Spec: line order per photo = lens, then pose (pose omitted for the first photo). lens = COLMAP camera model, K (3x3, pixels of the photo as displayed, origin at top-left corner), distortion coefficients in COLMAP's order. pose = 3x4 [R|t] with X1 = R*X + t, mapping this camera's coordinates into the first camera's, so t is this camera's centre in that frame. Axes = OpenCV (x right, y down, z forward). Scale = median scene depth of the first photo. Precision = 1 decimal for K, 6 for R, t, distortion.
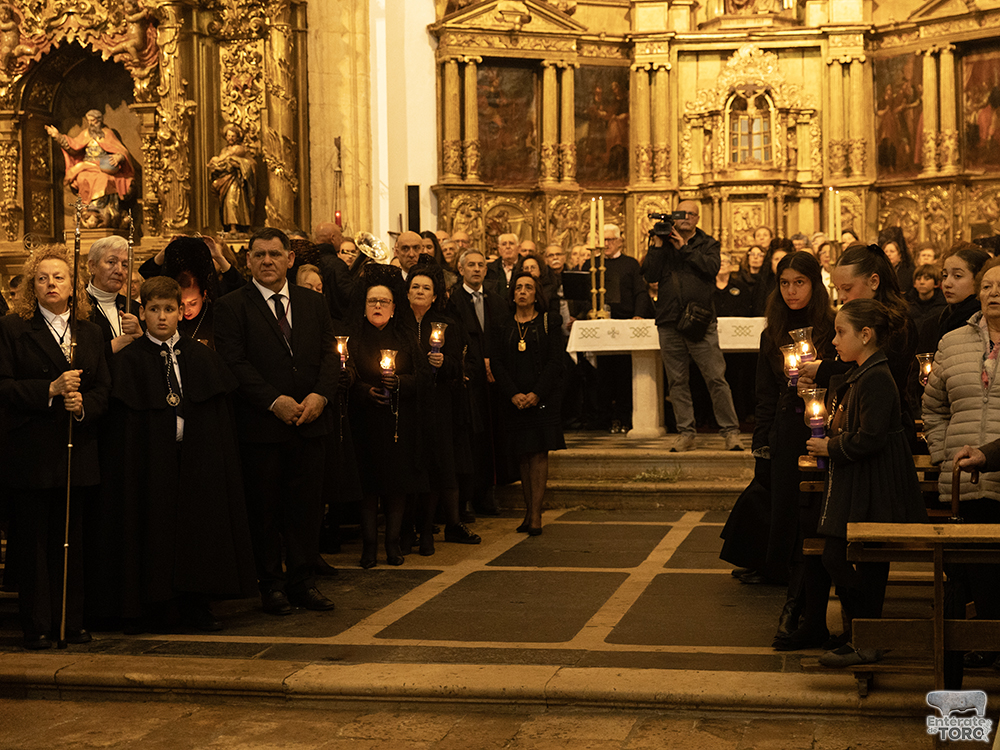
lens RADIAL K [[1477.5, 0, 499.6], [0, 1477.5, 373.6], [0, 0, 1]] dist [0.030049, 0.000000]
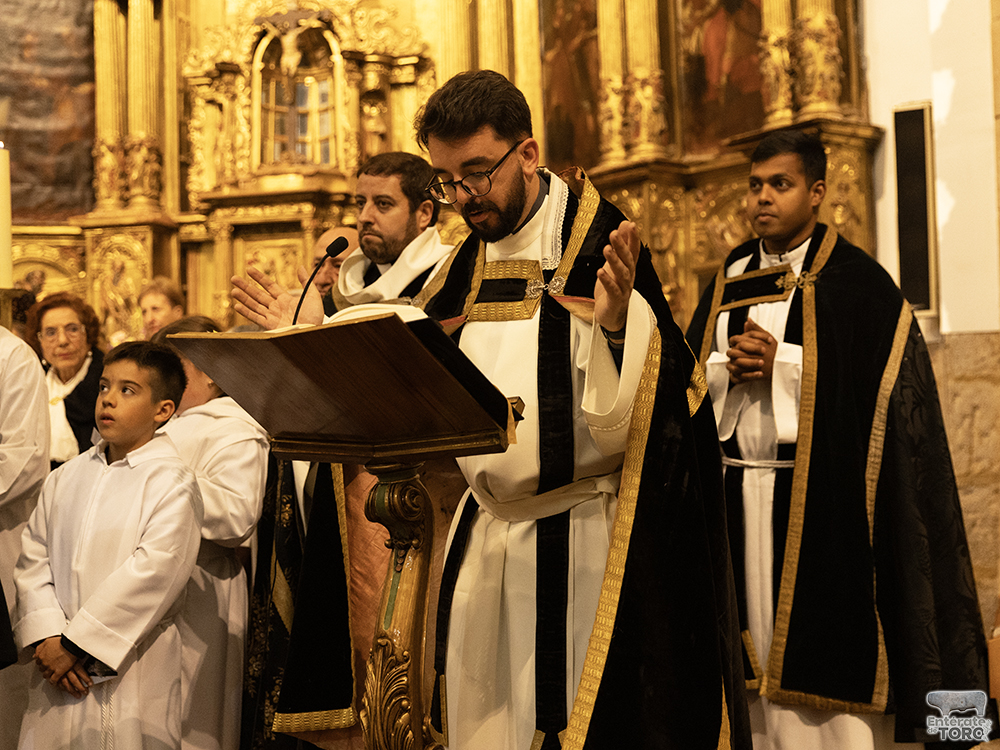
lens RADIAL K [[1421.4, 0, 500.9], [0, 1421.4, 375.1], [0, 0, 1]] dist [-0.006684, 0.000000]
pose [[0.994805, -0.015329, -0.100636, 0.291605], [0.008213, 0.997461, -0.070746, -0.036938], [0.101464, 0.069552, 0.992405, 0.543384]]
